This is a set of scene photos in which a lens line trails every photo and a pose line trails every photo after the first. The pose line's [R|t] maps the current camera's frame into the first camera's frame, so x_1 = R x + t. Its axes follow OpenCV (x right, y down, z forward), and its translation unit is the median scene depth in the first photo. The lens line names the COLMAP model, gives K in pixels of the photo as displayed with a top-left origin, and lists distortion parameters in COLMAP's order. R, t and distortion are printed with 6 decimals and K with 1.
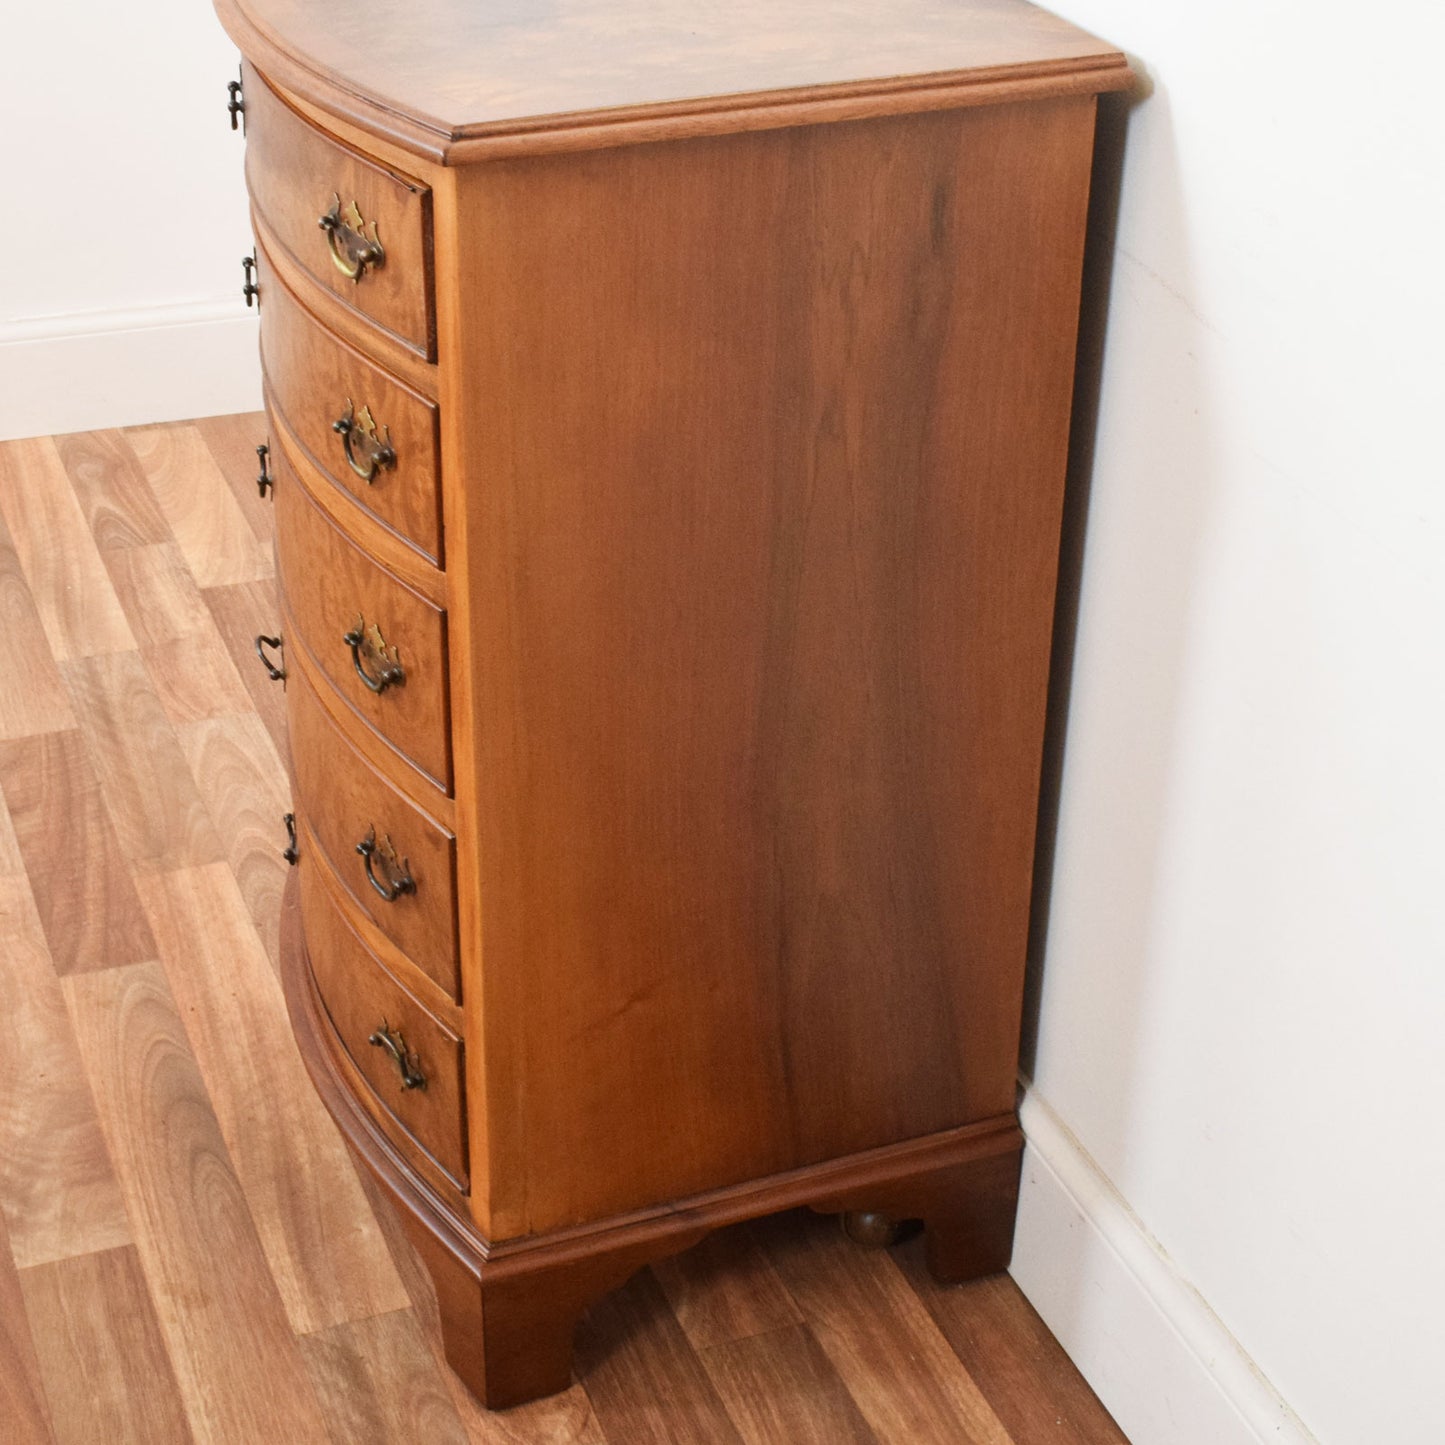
lens RADIAL K [[2599.7, 0, 723.3], [0, 2599.7, 584.6], [0, 0, 1]] dist [-0.018667, -0.040728]
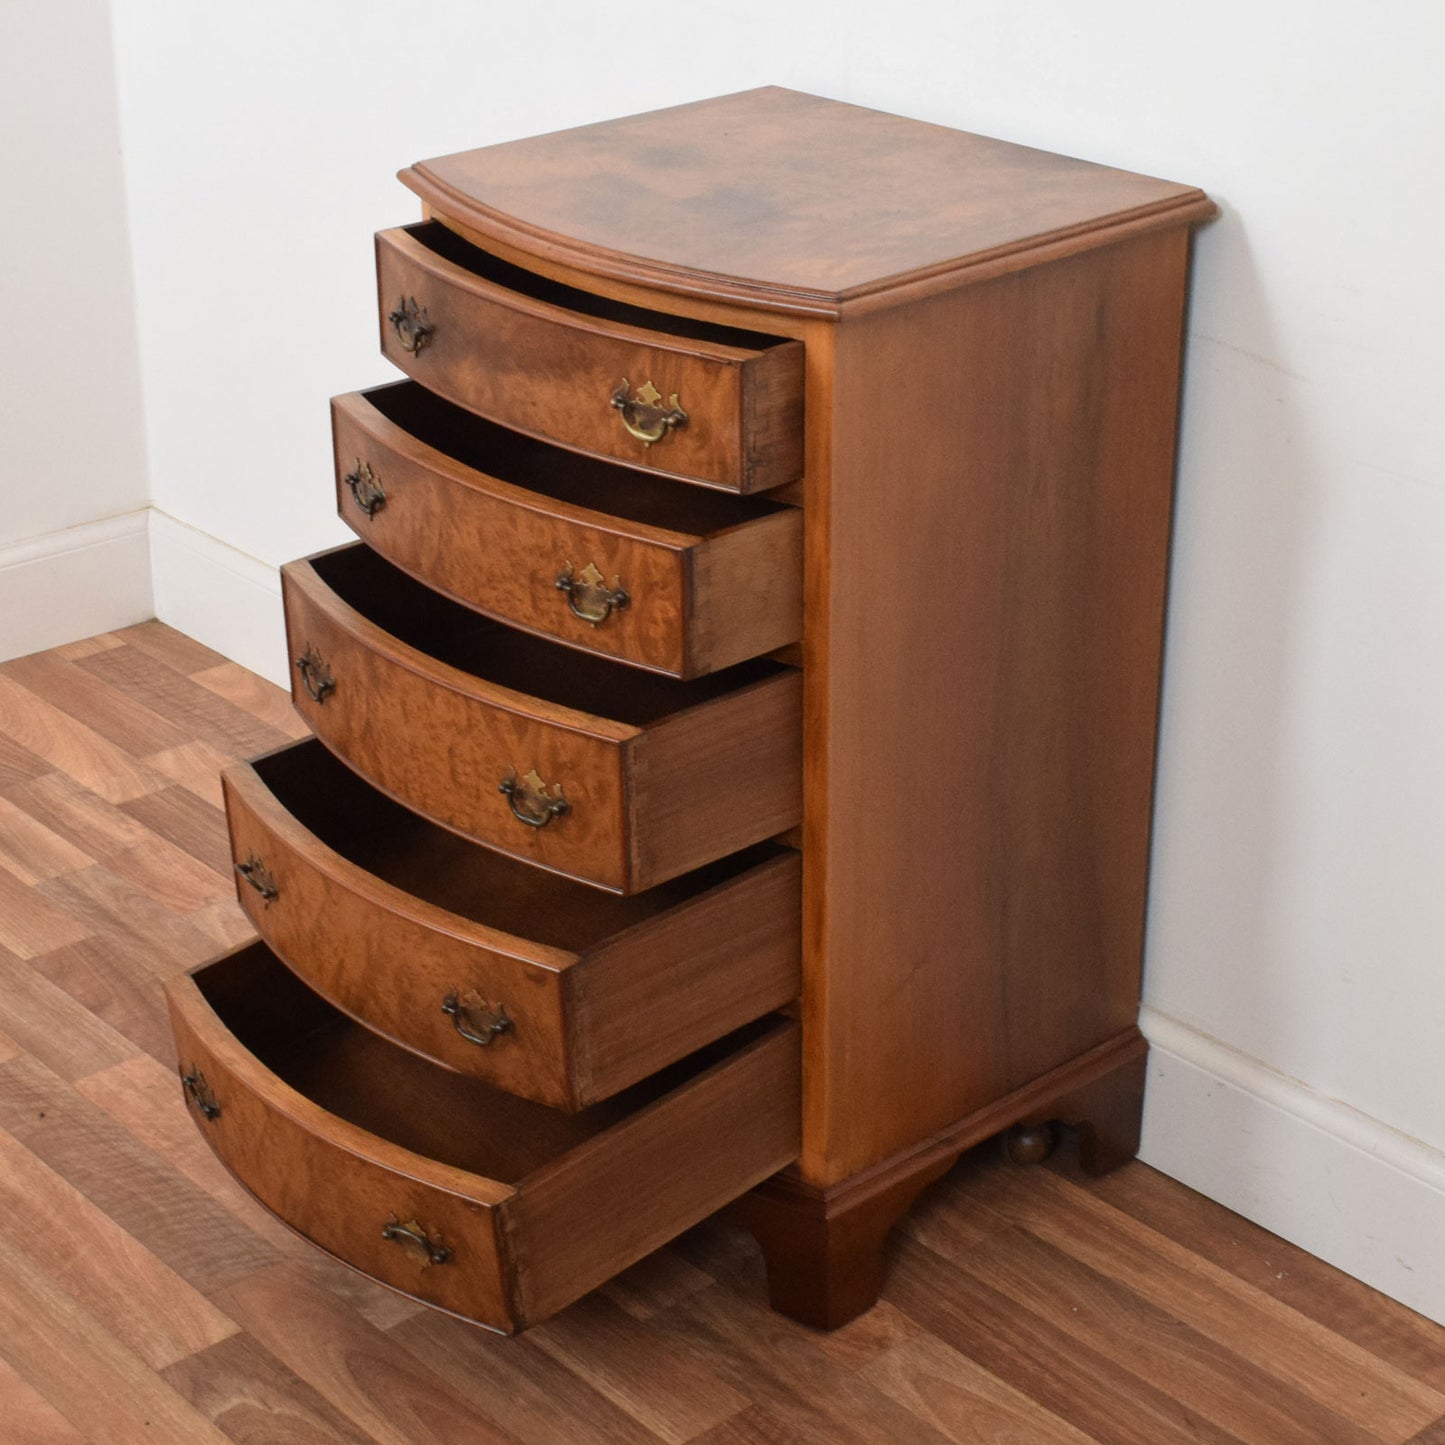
lens RADIAL K [[2858.4, 0, 722.5], [0, 2858.4, 722.5], [0, 0, 1]] dist [-0.029470, -0.052328]
pose [[0.940810, -0.164978, 0.296072, -0.409001], [0.175570, 0.984423, -0.009354, 0.030454], [-0.289917, 0.060781, 0.955120, -0.250161]]
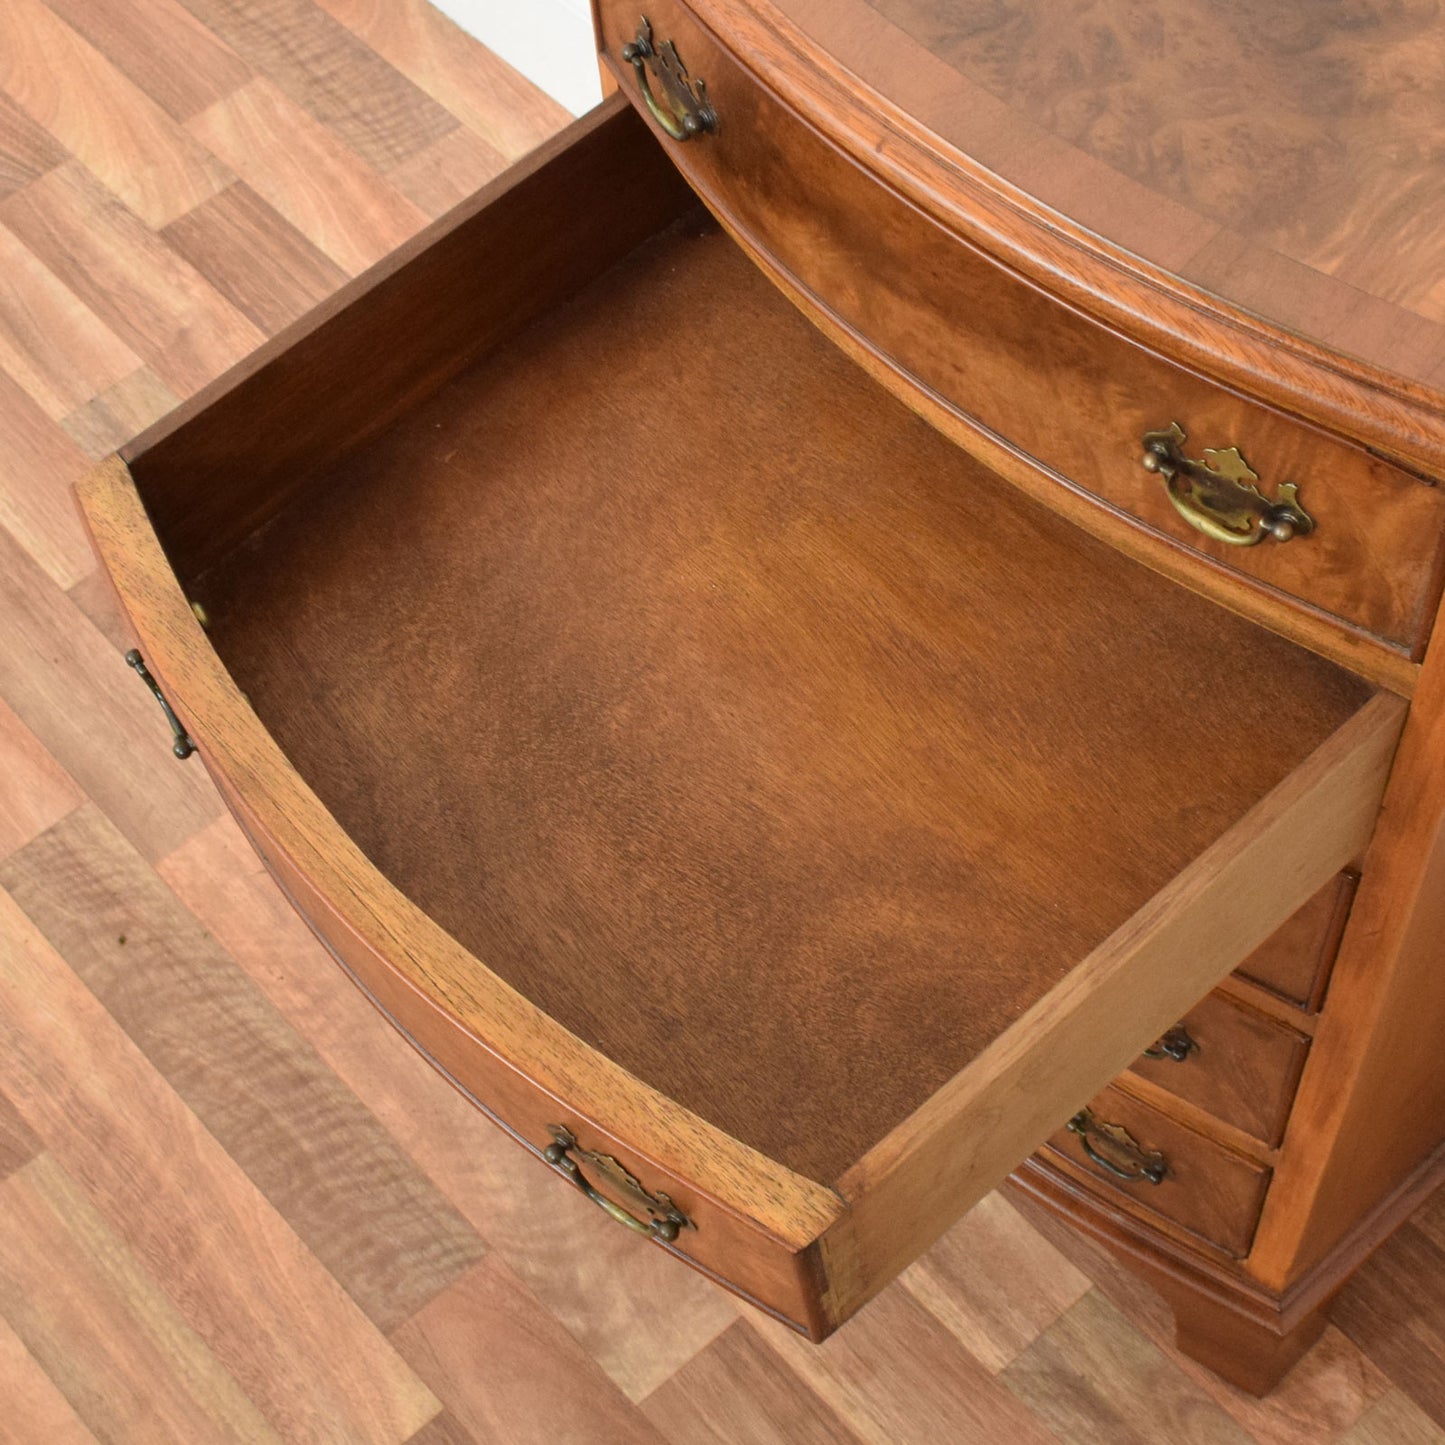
lens RADIAL K [[2617.4, 0, 719.8], [0, 2617.4, 739.9], [0, 0, 1]] dist [-0.087149, -0.036434]
pose [[0.939008, -0.324588, 0.113605, -0.241176], [0.224547, 0.828912, 0.512331, -0.299763], [-0.260465, -0.455573, 0.851241, 0.330532]]
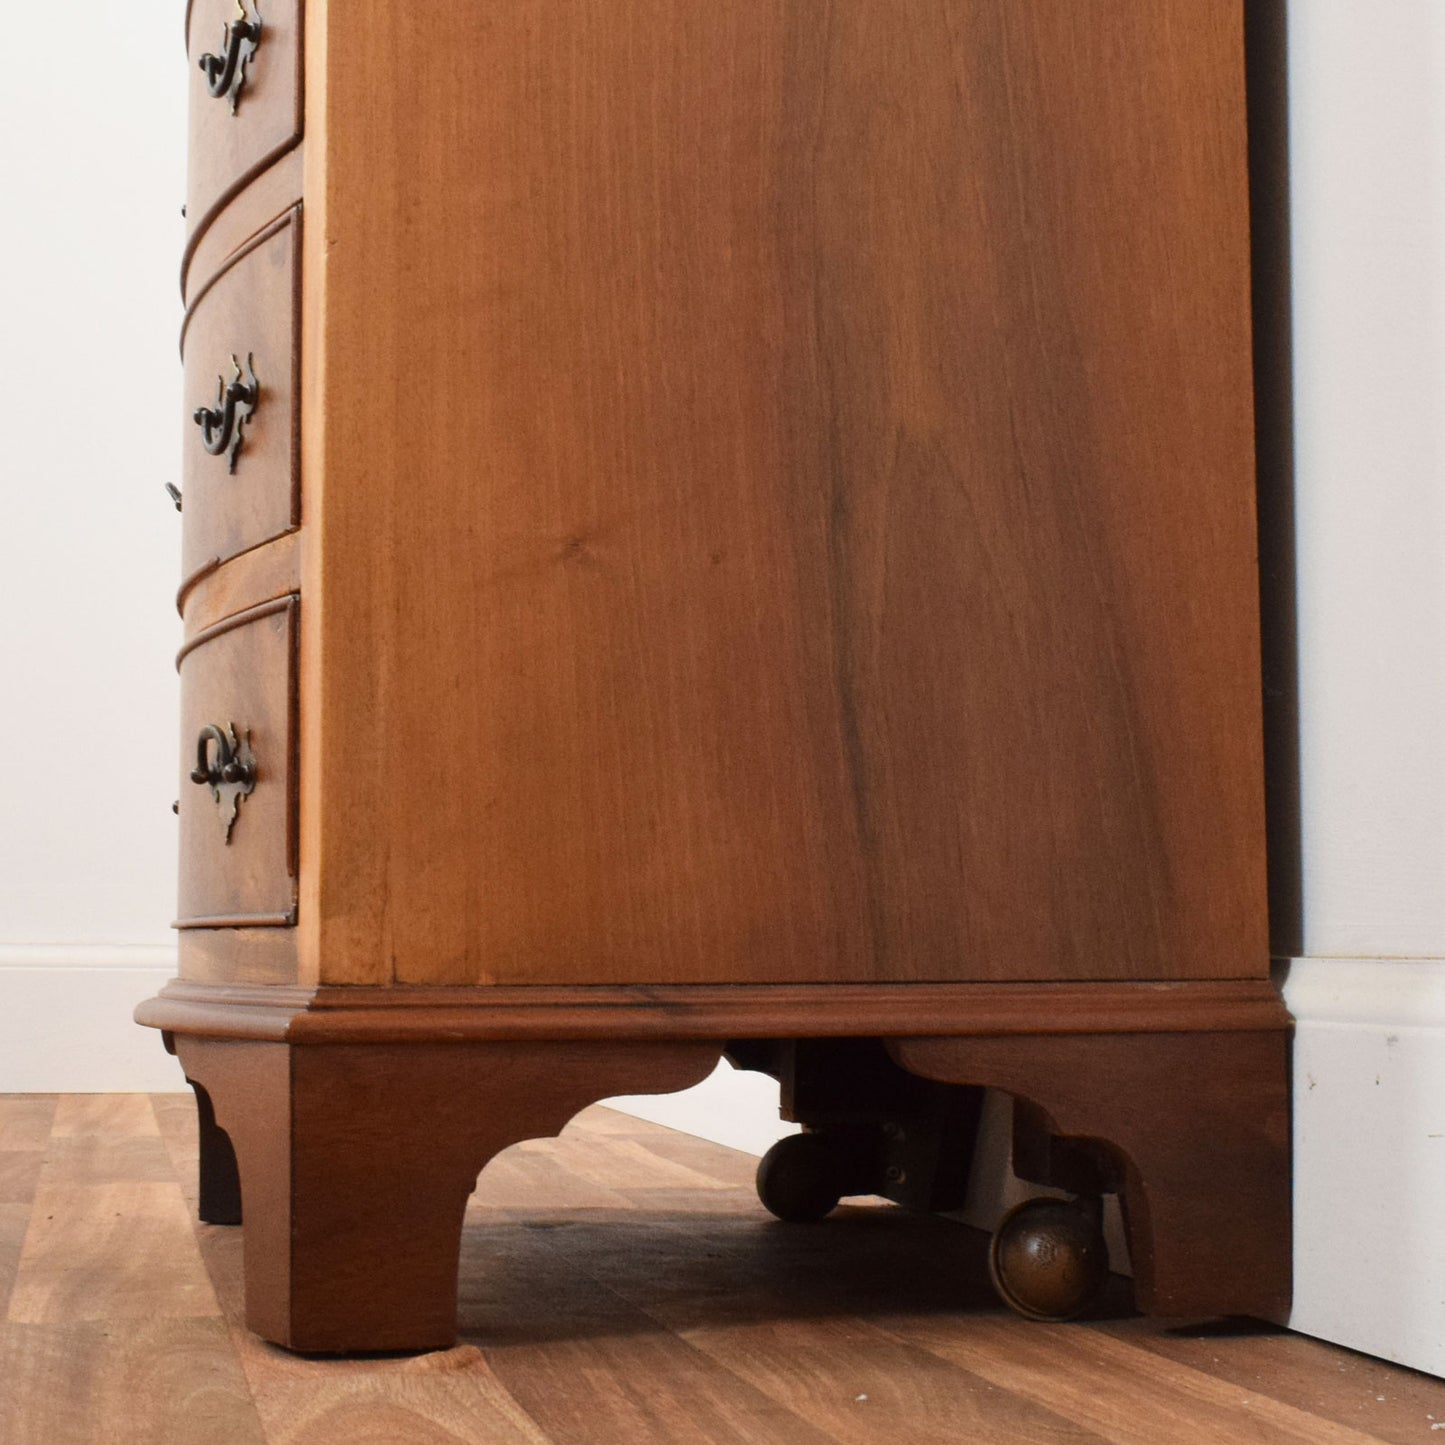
lens RADIAL K [[2423.5, 0, 763.6], [0, 2423.5, 708.1], [0, 0, 1]] dist [-0.010073, -0.040075]
pose [[0.992852, -0.033602, -0.114521, 0.055422], [-0.034290, 0.838779, -0.543391, 0.391892], [0.114316, 0.543434, 0.831631, 0.436293]]
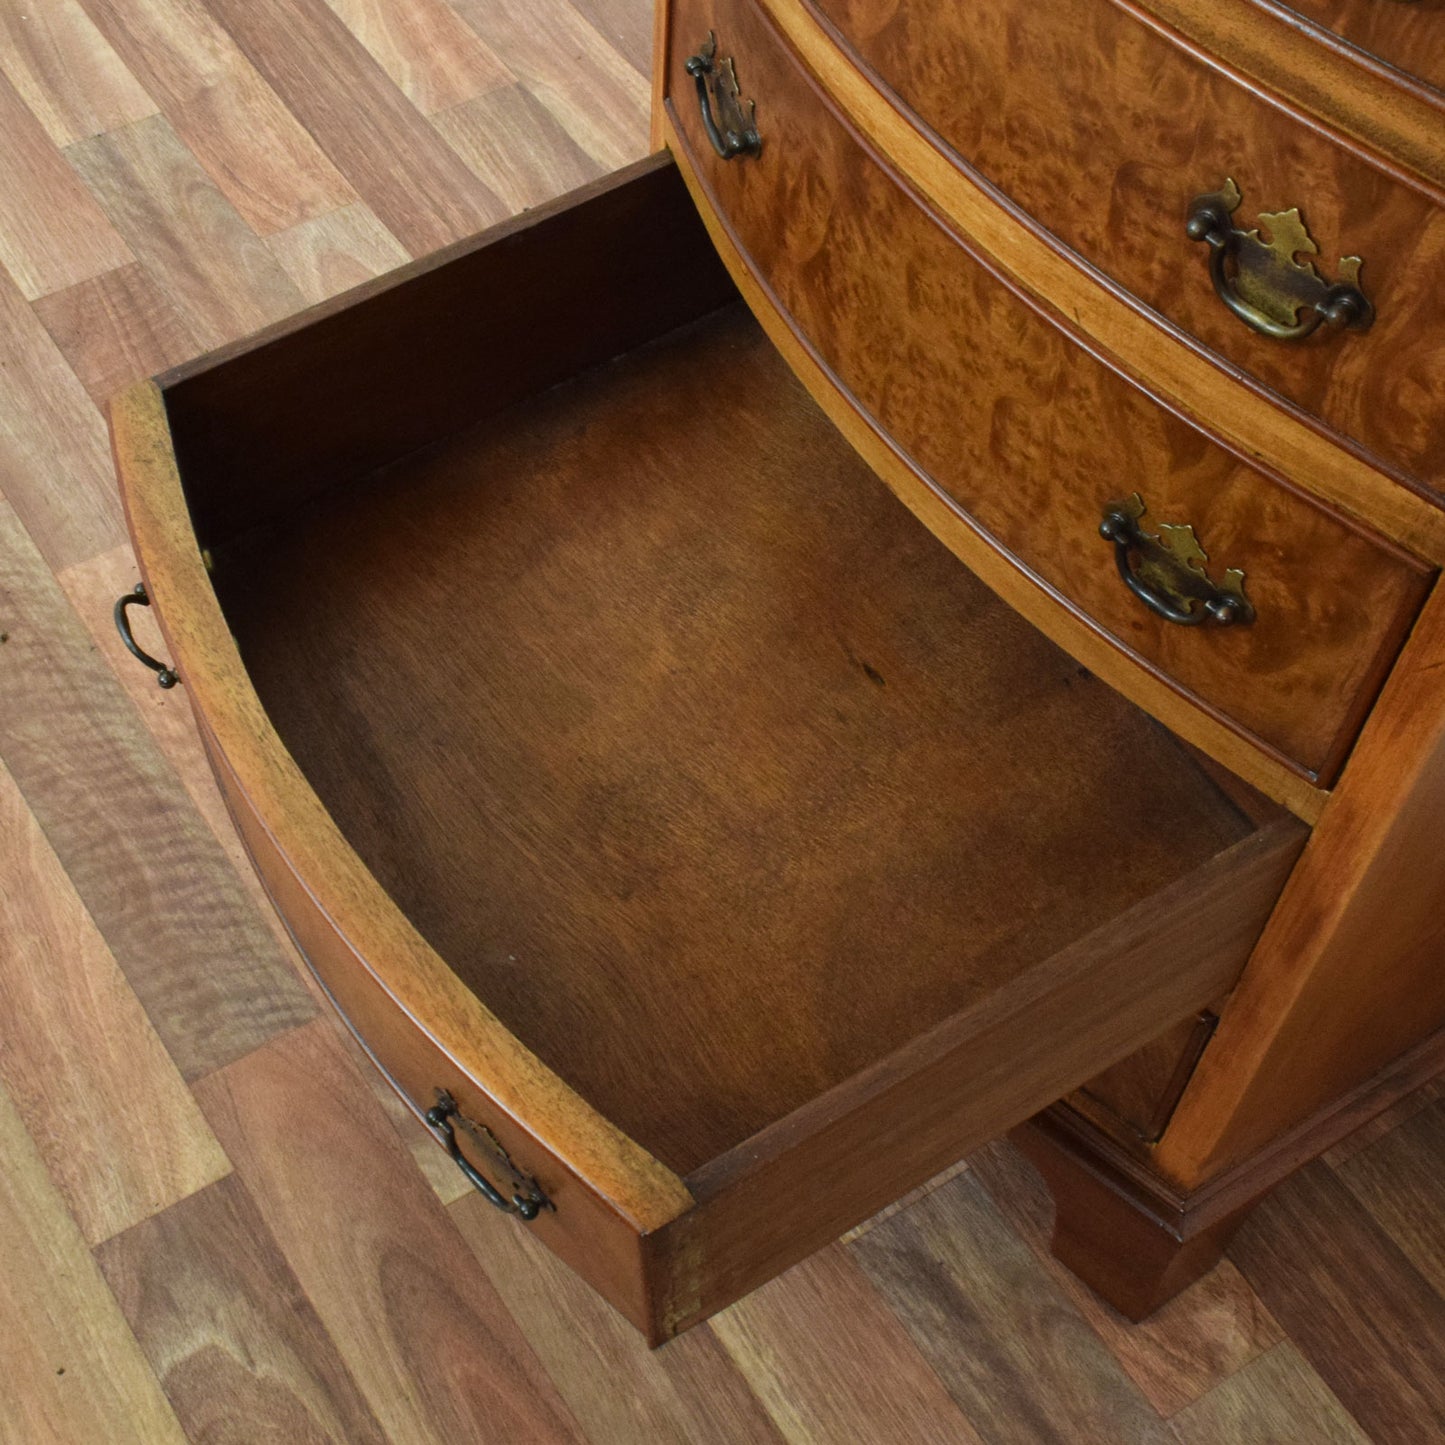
lens RADIAL K [[2233.8, 0, 652.5], [0, 2233.8, 709.4], [0, 0, 1]] dist [-0.028135, 0.023922]
pose [[0.982494, -0.146433, 0.115168, -0.235651], [0.077012, 0.882146, 0.464636, -0.140395], [-0.169633, -0.447633, 0.877980, 0.428764]]
